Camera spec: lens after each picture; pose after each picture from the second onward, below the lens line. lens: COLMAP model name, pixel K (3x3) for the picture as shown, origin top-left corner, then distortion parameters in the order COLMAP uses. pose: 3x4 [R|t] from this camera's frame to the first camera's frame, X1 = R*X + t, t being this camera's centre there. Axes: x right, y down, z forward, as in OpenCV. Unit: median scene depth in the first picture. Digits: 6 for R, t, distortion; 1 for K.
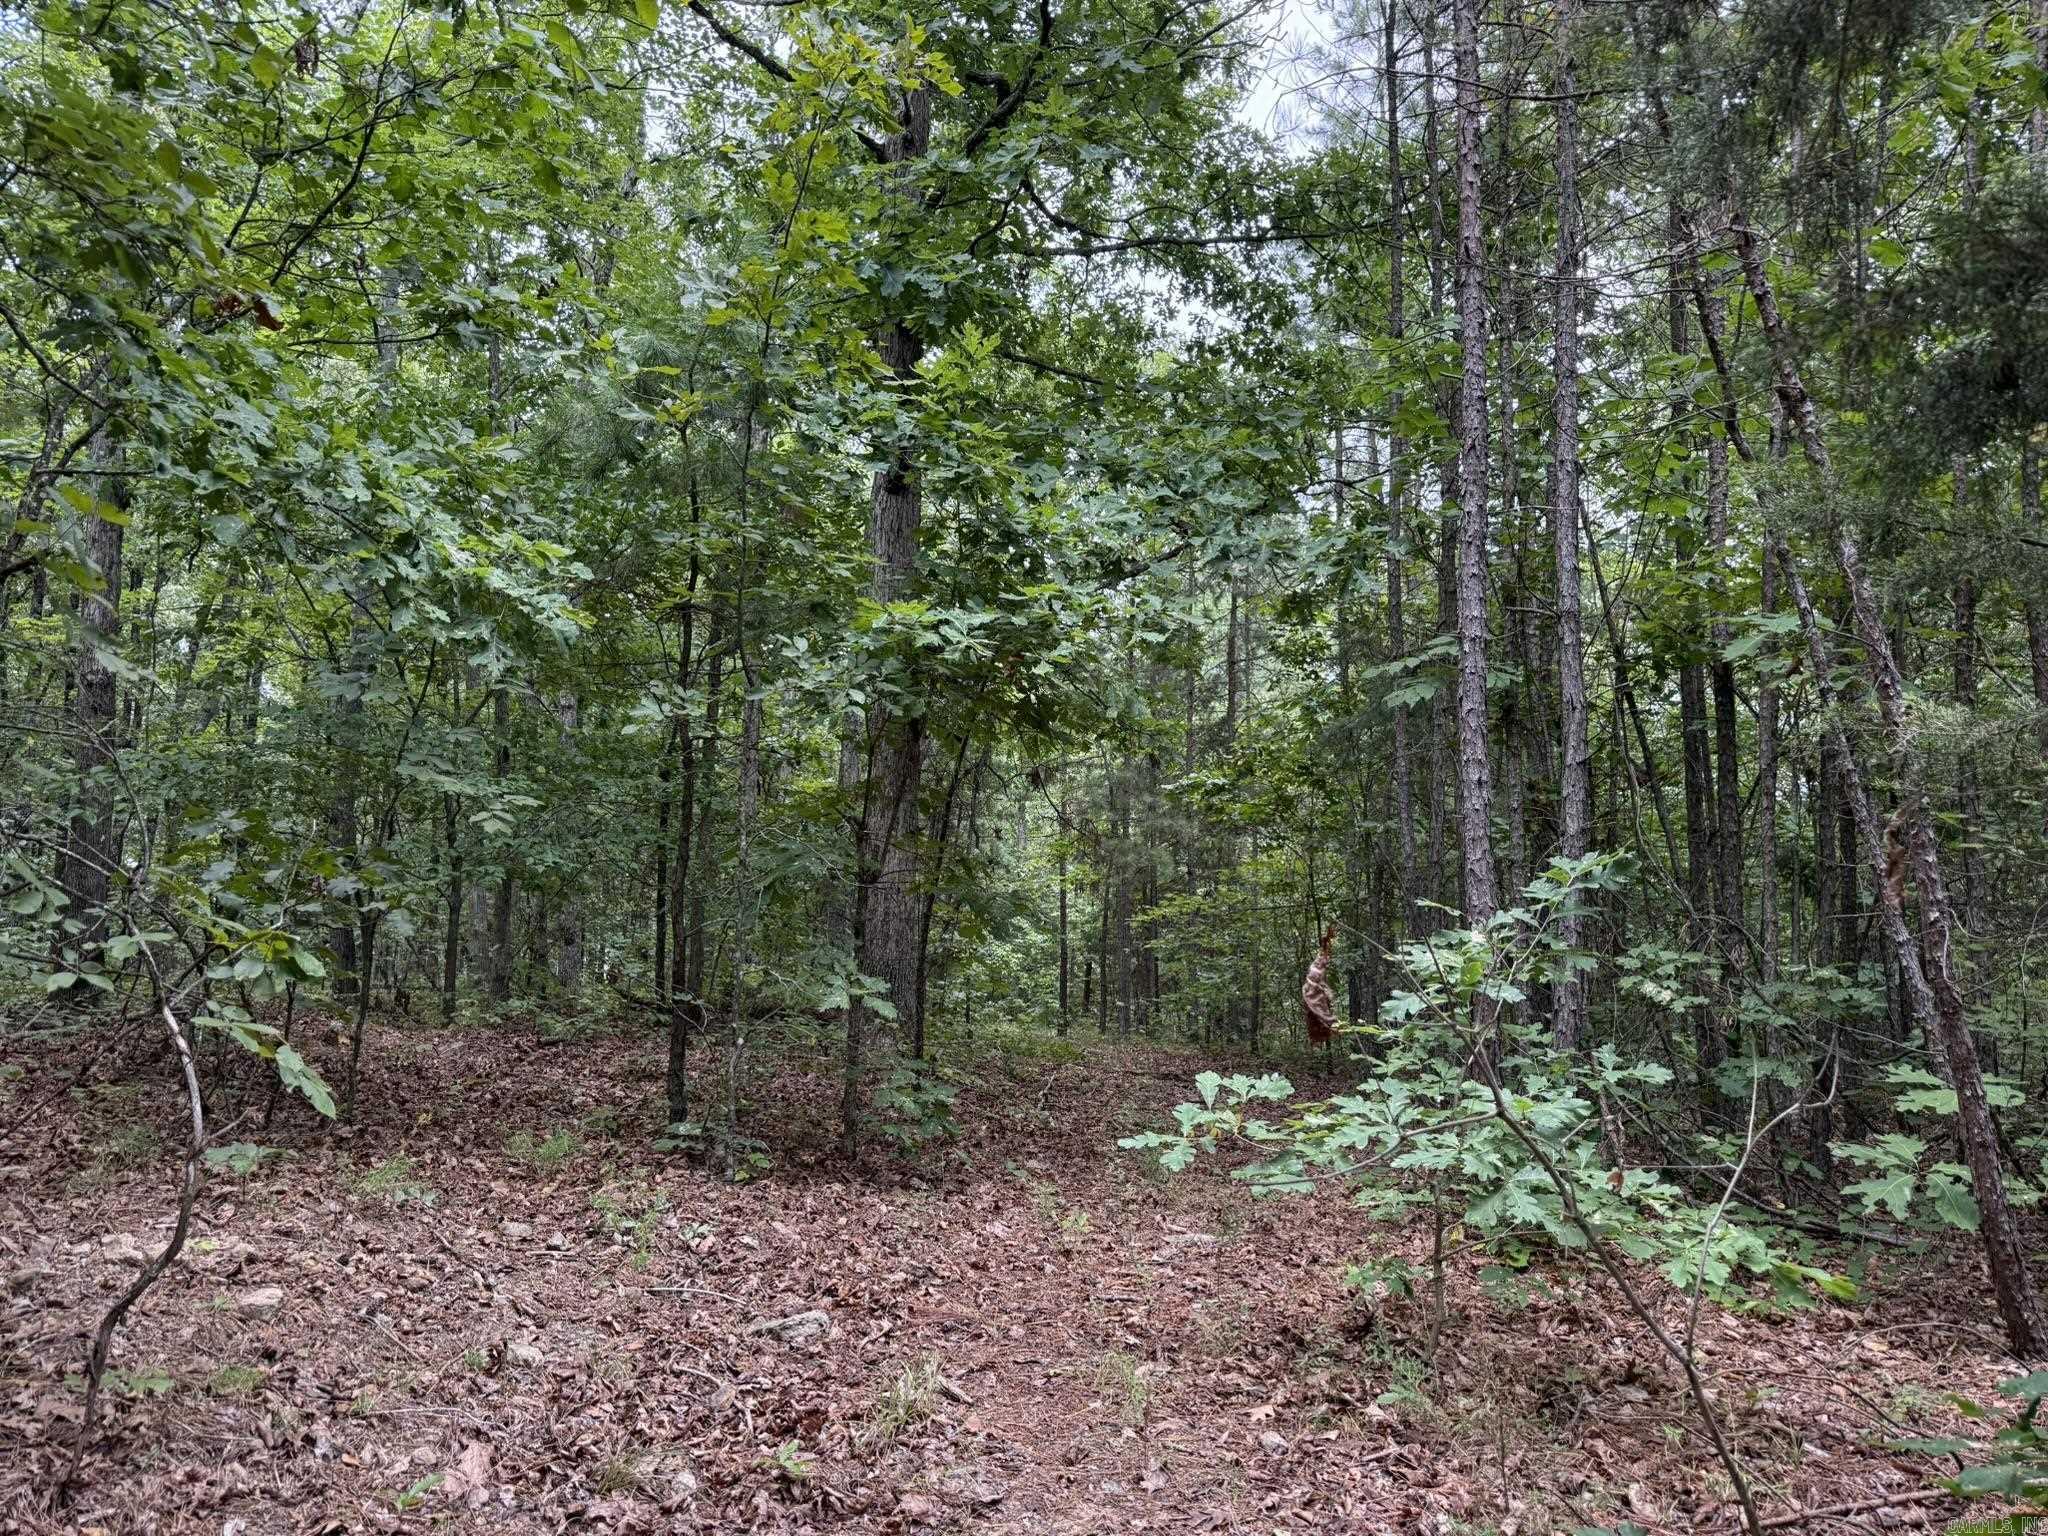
lens RADIAL K [[1404.6, 0, 1019.4], [0, 1404.6, 773.3], [0, 0, 1]] dist [0.045095, -0.077265]
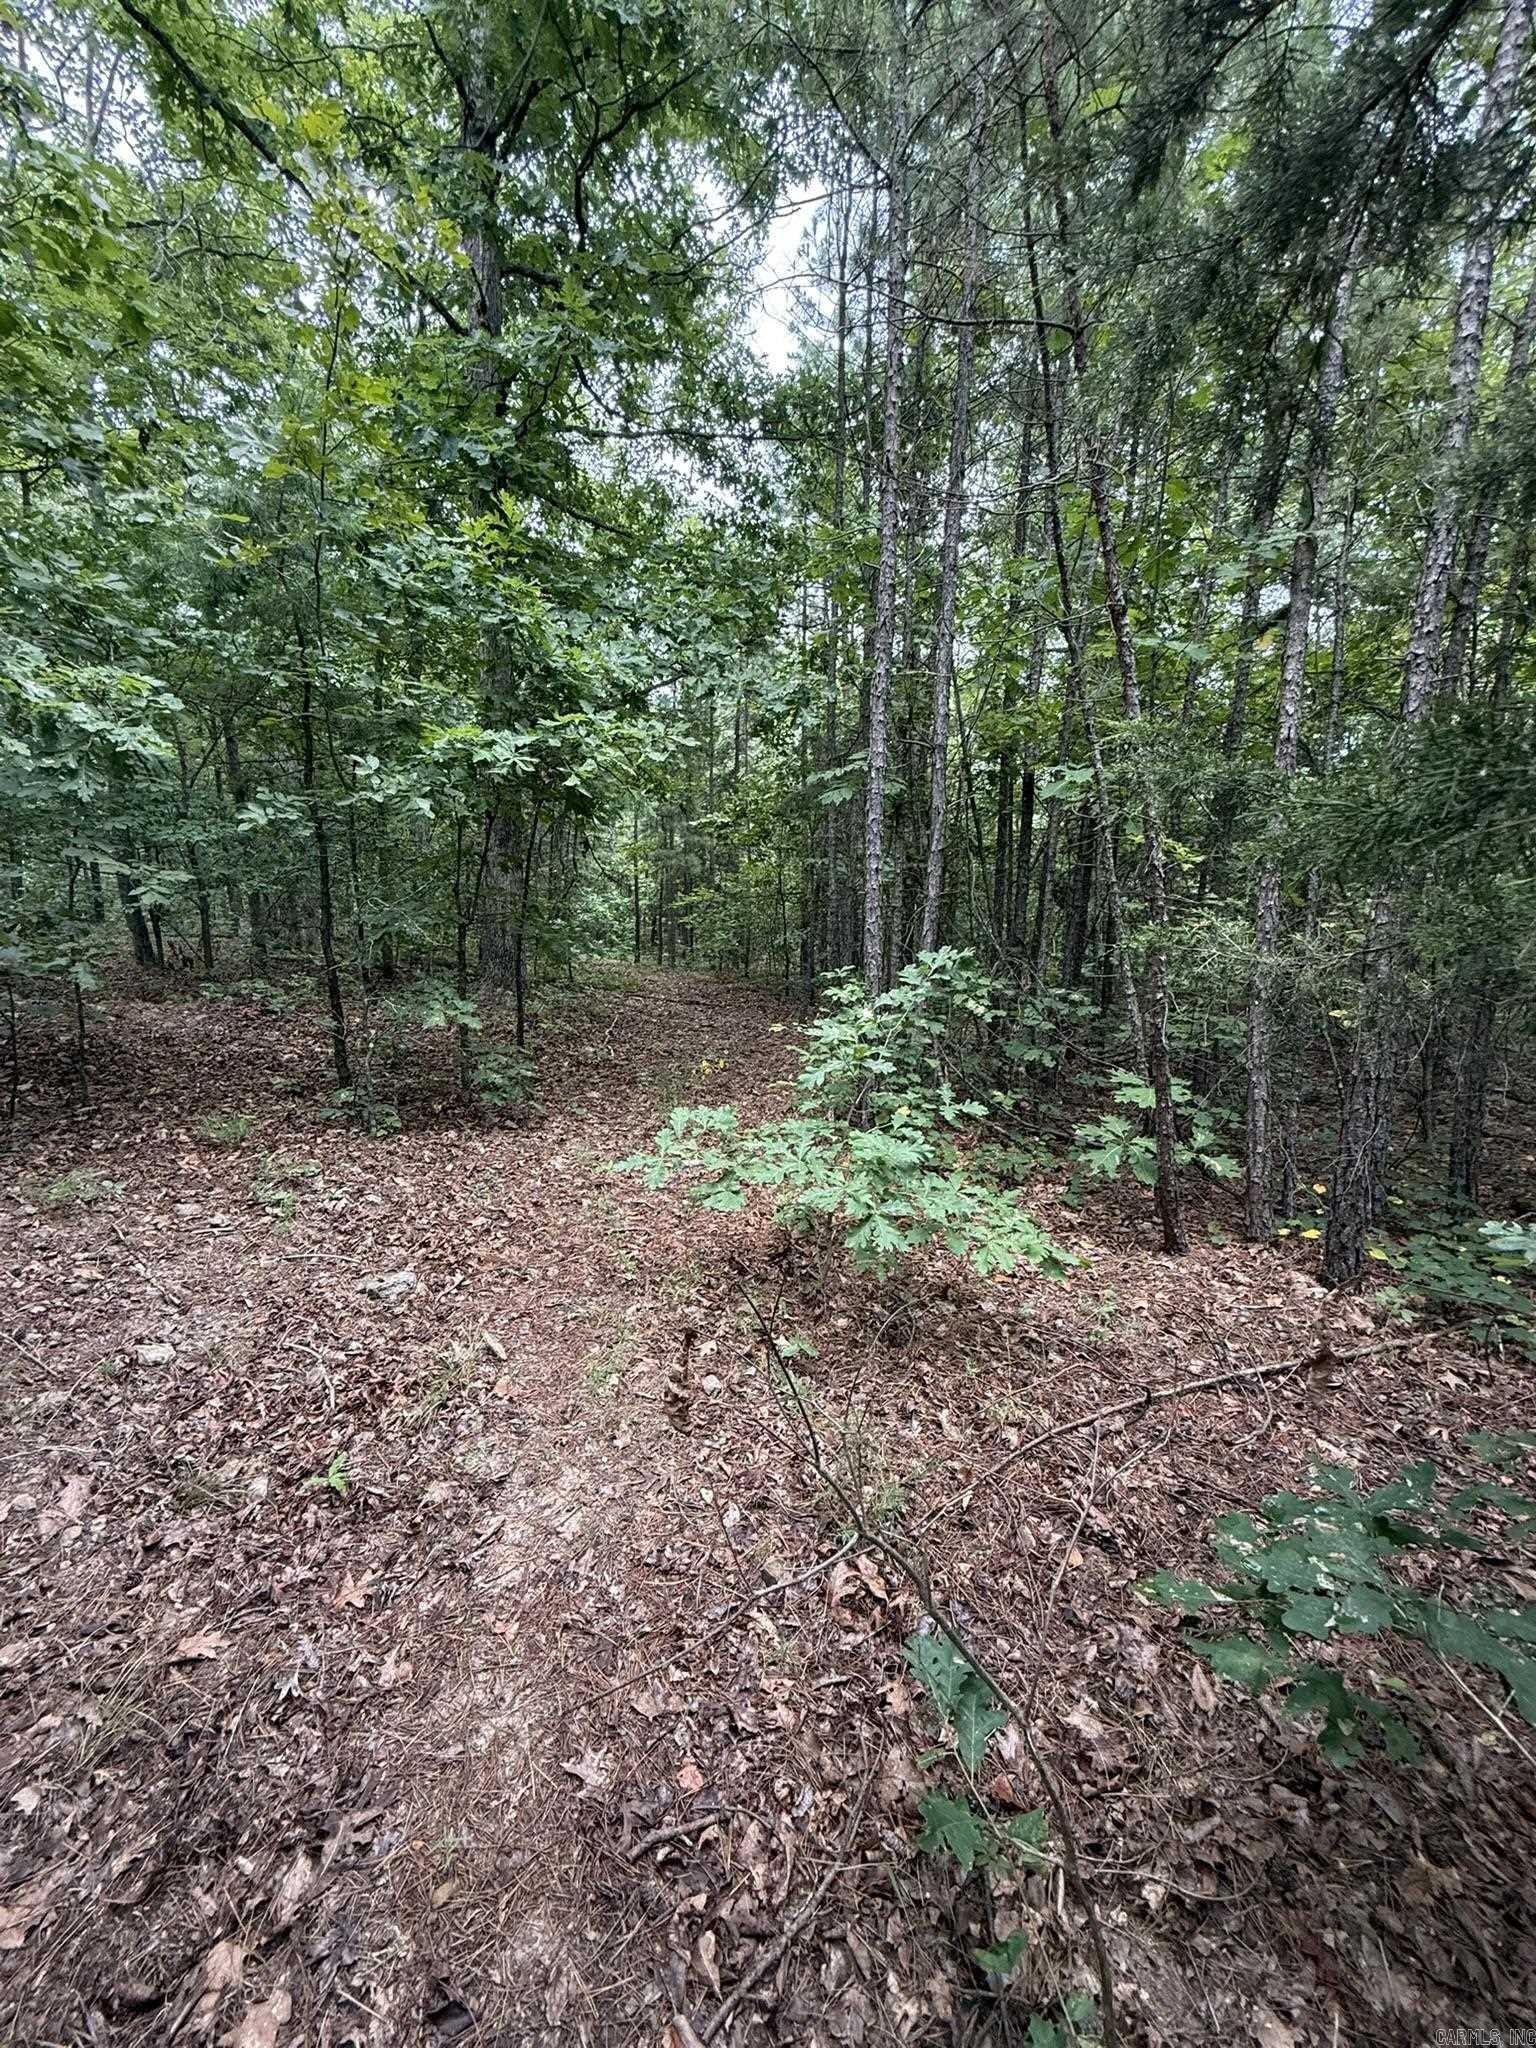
lens RADIAL K [[820.8, 0, 762.6], [0, 820.8, 1025.2], [0, 0, 1]] dist [-0.010596, 0.000473]
pose [[0.984088, -0.029713, 0.175178, 0.046451], [-0.017663, 0.964675, 0.262850, -0.053004], [-0.176800, -0.261762, 0.948800, 0.140728]]
